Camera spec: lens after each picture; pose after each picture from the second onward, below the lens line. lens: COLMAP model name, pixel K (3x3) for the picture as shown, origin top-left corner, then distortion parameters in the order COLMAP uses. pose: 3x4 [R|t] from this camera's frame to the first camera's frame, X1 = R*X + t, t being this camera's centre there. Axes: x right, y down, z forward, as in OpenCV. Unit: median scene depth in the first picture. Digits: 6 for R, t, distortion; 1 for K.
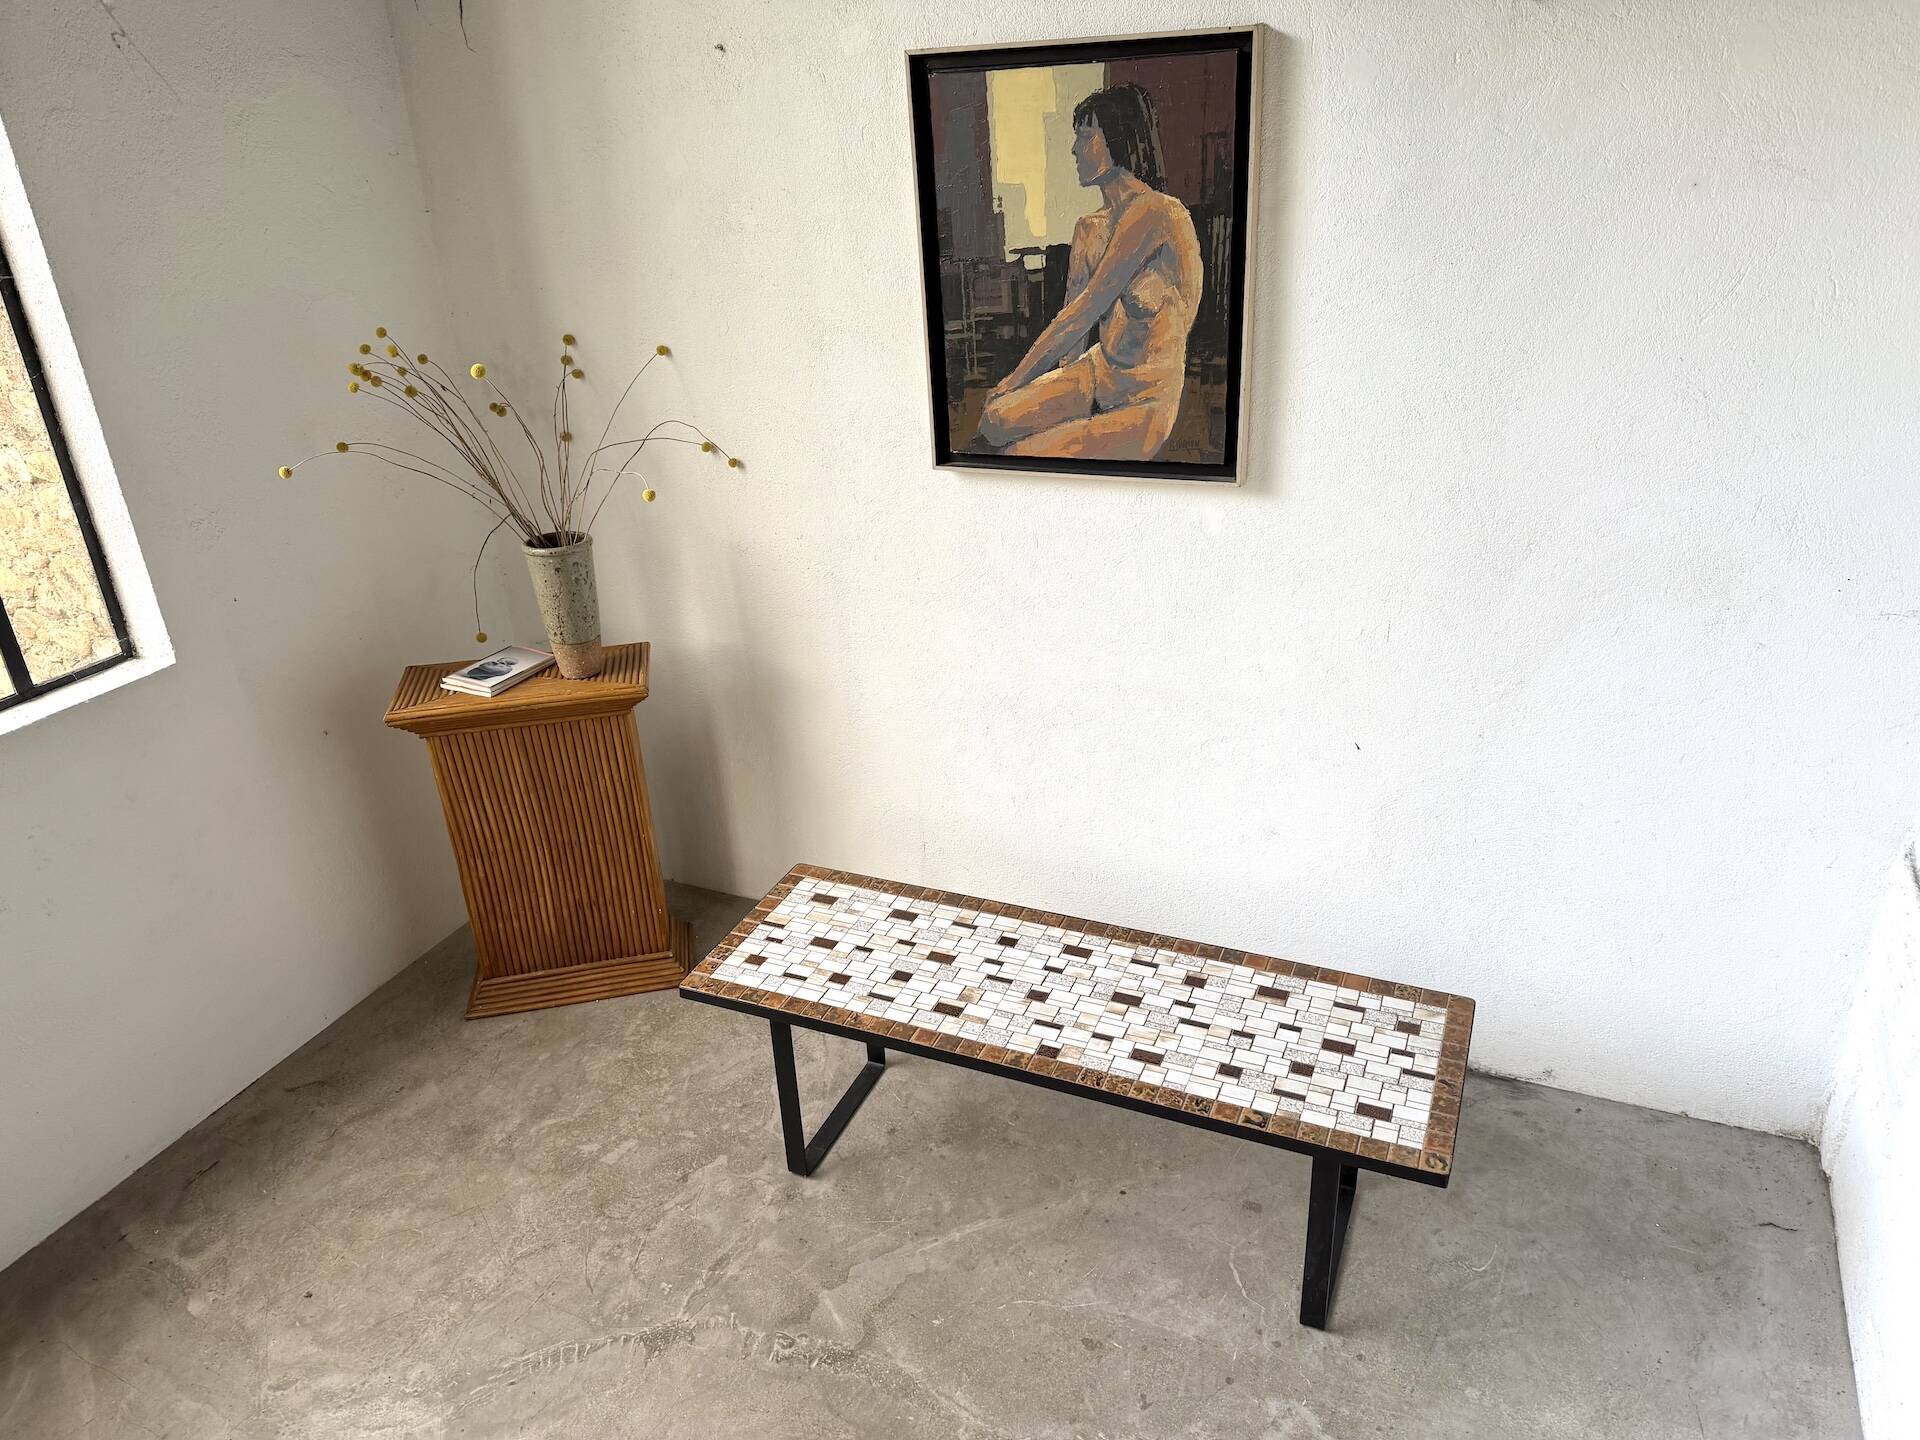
lens RADIAL K [[1321.1, 0, 951.7], [0, 1321.1, 731.4], [0, 0, 1]] dist [0.046027, -0.052783]
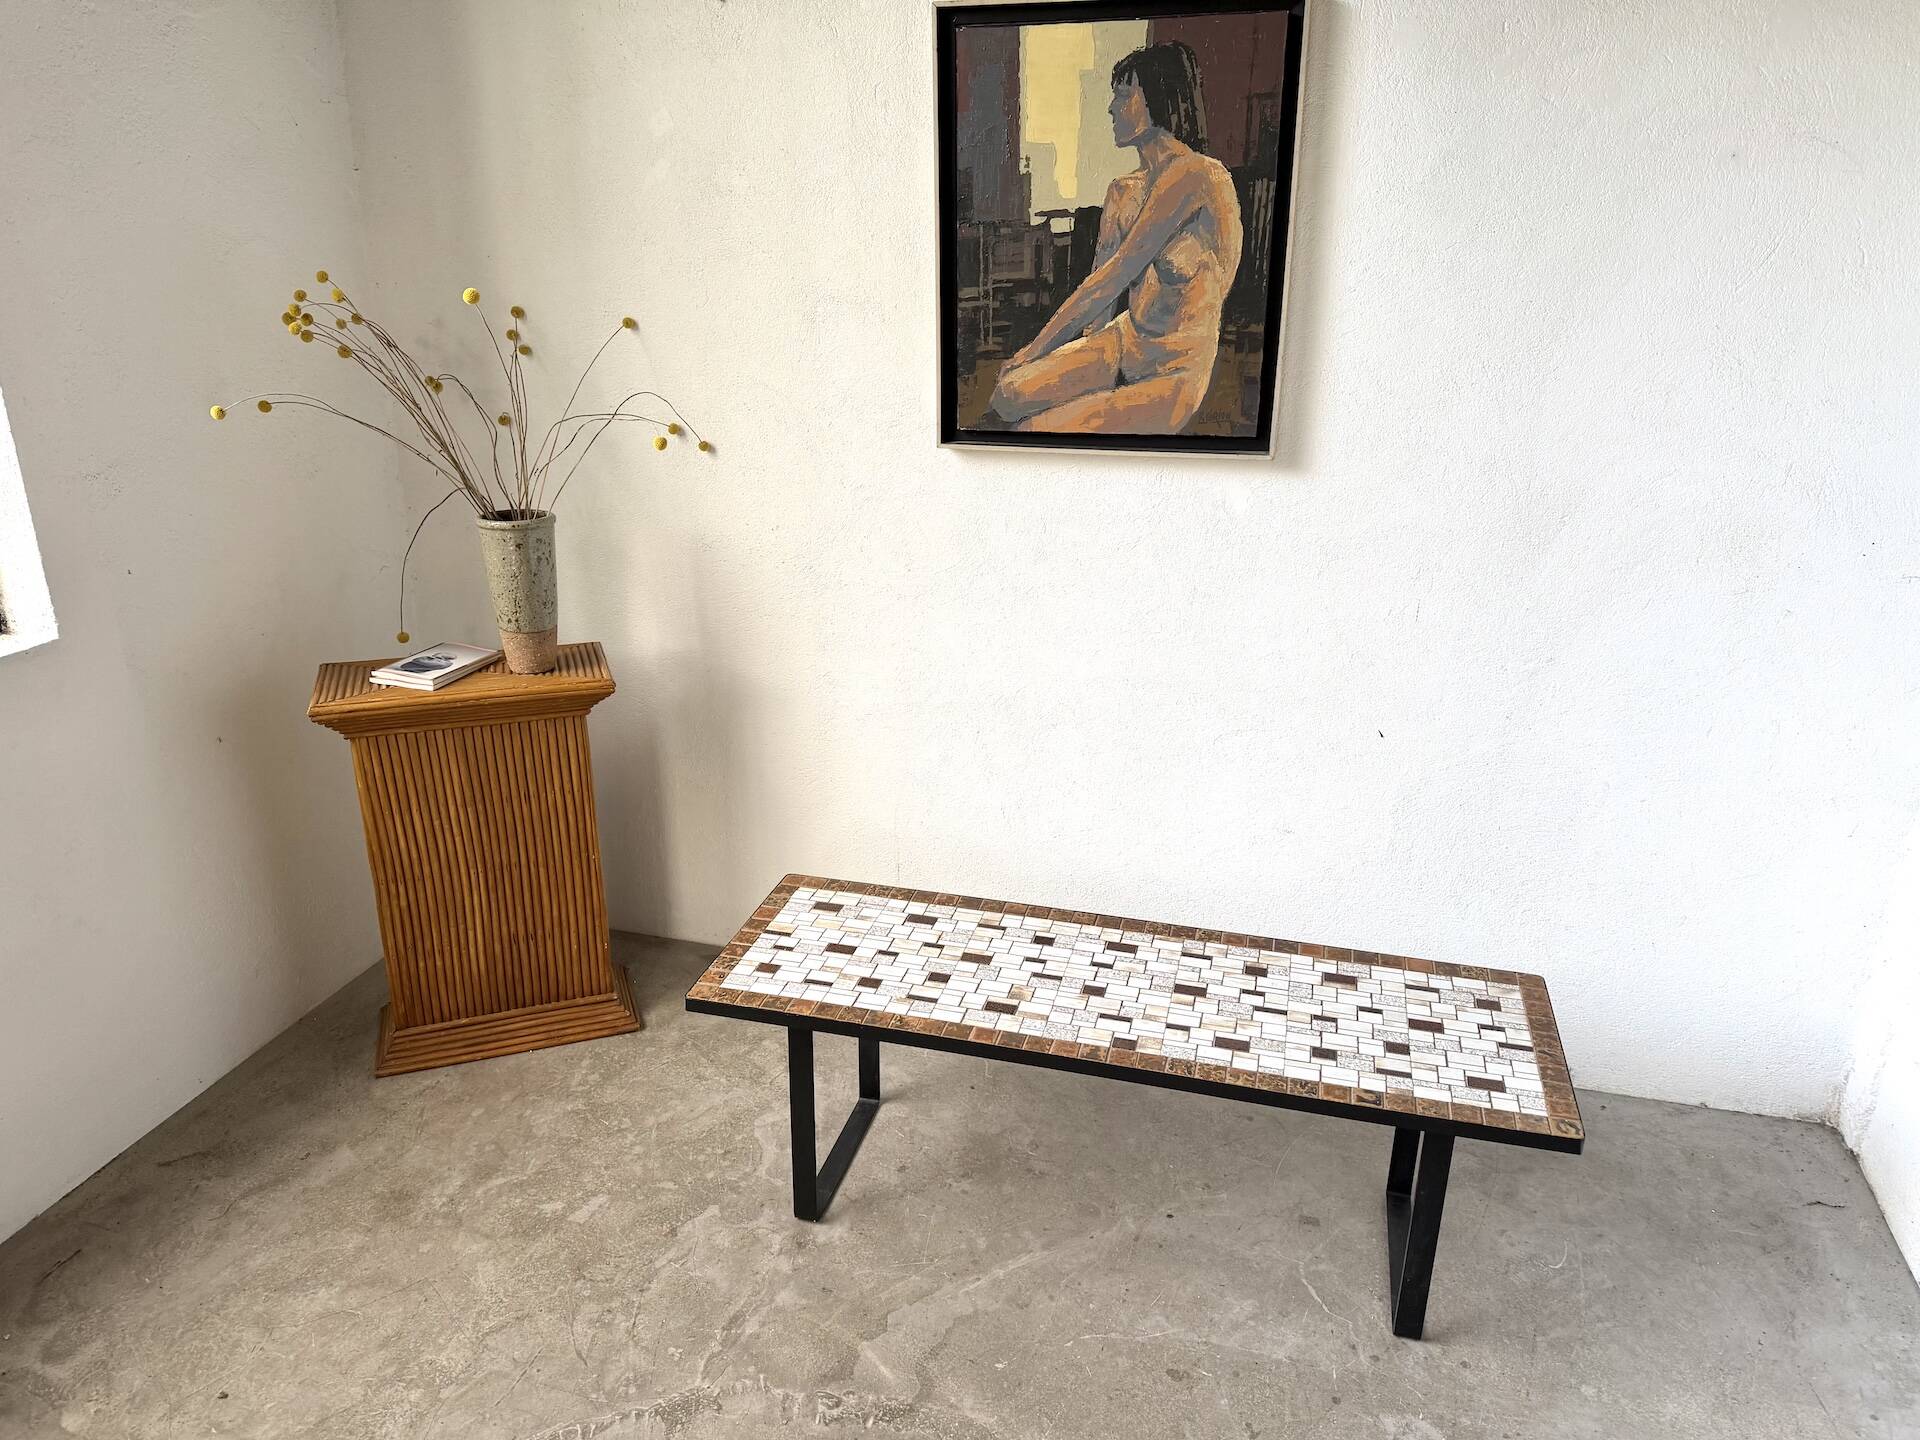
lens RADIAL K [[1337.3, 0, 947.9], [0, 1337.3, 731.3], [0, 0, 1]] dist [0.044444, -0.054606]
pose [[0.987956, -0.001388, 0.154731, -0.170582], [0.015269, 0.995954, -0.088558, 0.097606], [-0.153982, 0.089854, 0.983980, 0.085229]]
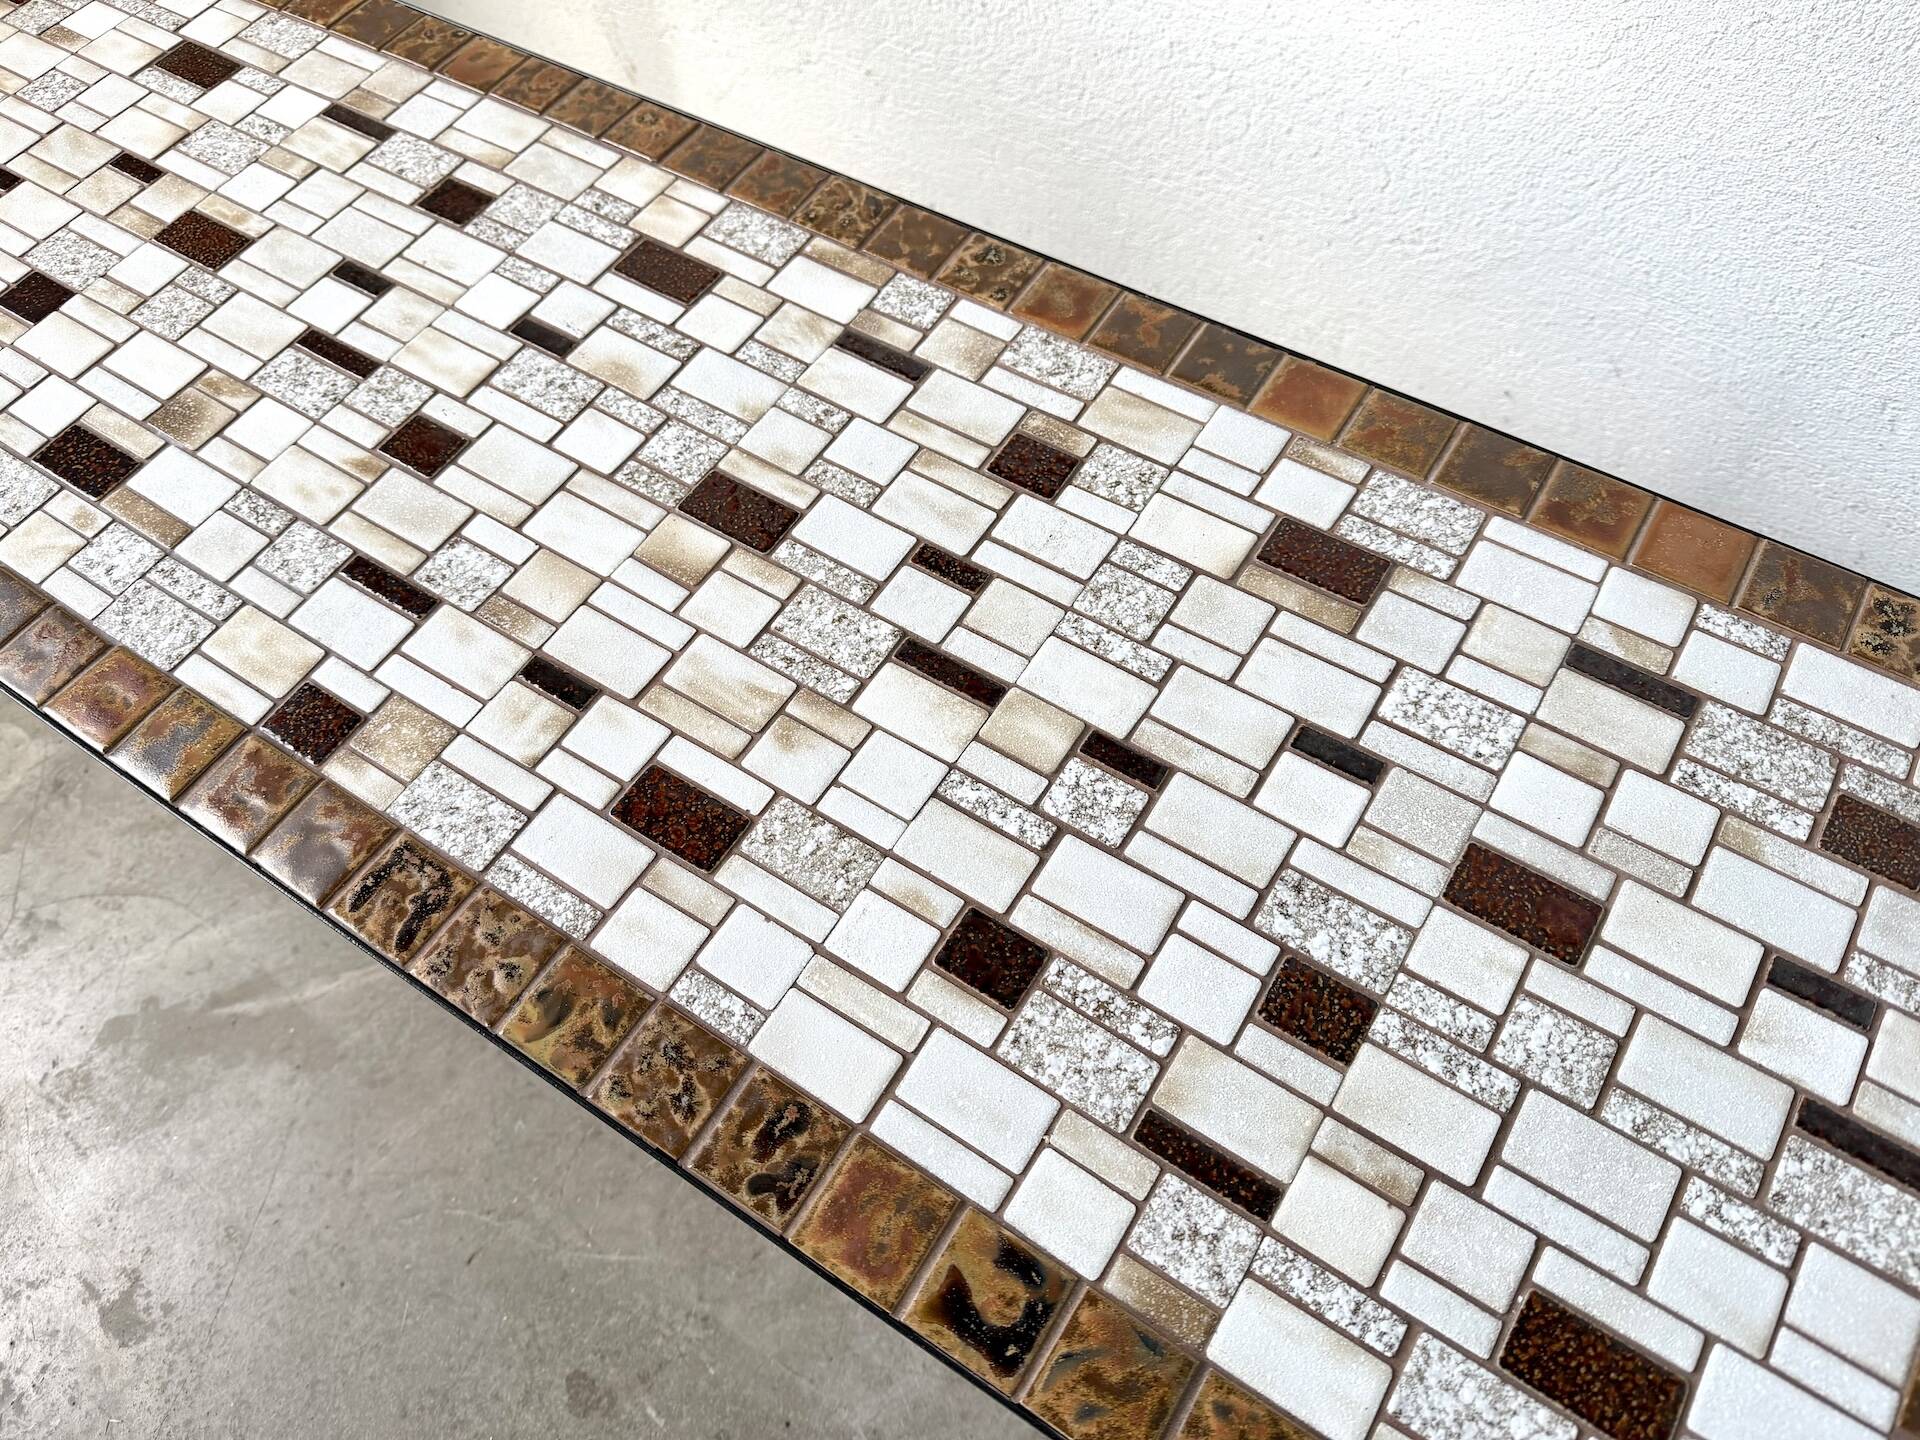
lens RADIAL K [[1347.8, 0, 969.0], [0, 1347.8, 724.6], [0, 0, 1]] dist [0.067831, -0.085281]
pose [[0.986800, 0.139165, -0.082816, 0.192729], [-0.070219, 0.828517, 0.555544, 0.084361], [0.145926, -0.542396, 0.827353, 0.731005]]
